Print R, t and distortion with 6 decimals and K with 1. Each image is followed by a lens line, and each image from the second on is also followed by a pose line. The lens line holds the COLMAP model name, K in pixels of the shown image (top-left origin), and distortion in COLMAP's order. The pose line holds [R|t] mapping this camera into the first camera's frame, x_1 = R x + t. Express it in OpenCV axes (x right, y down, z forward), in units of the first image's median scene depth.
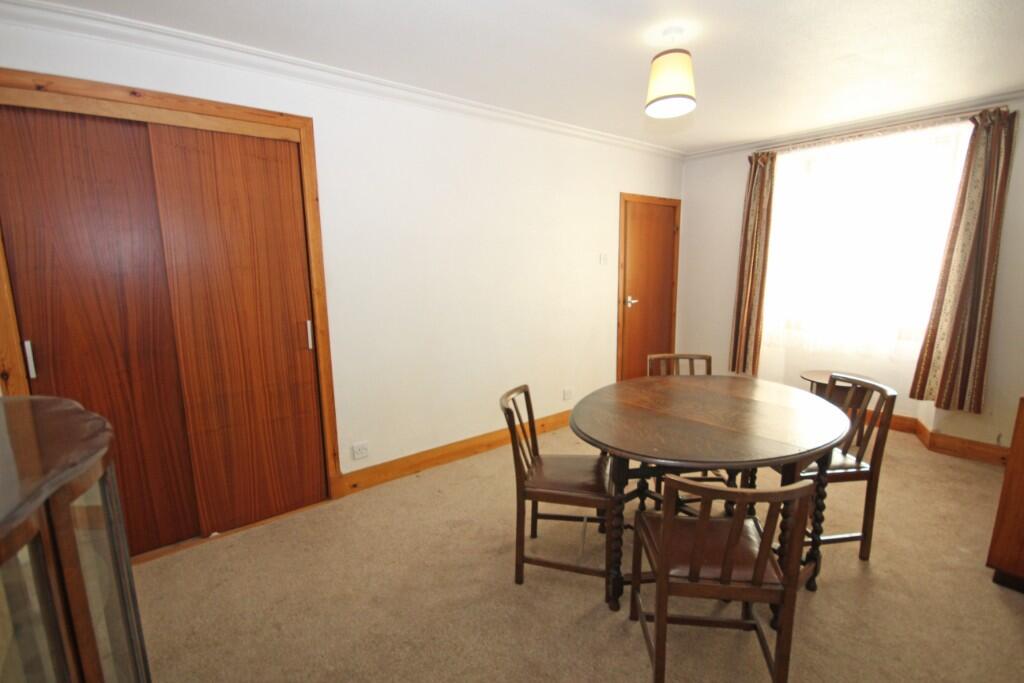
lens RADIAL K [[475.1, 0, 517.6], [0, 475.1, 343.7], [0, 0, 1]] dist [-0.001853, -0.001185]
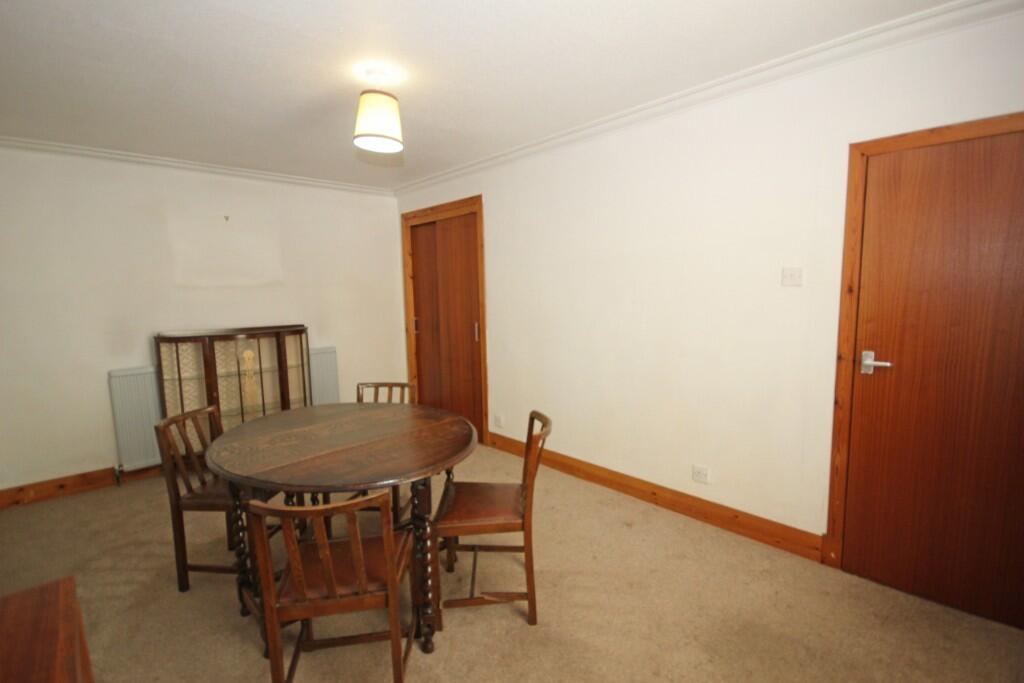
lens RADIAL K [[475.1, 0, 517.6], [0, 475.1, 343.7], [0, 0, 1]] dist [-0.001853, -0.001185]
pose [[0.067011, 0.125986, -0.989766, 1.018682], [-0.148506, 0.982206, 0.114969, -0.162969], [0.986638, 0.139282, 0.084528, 0.902393]]
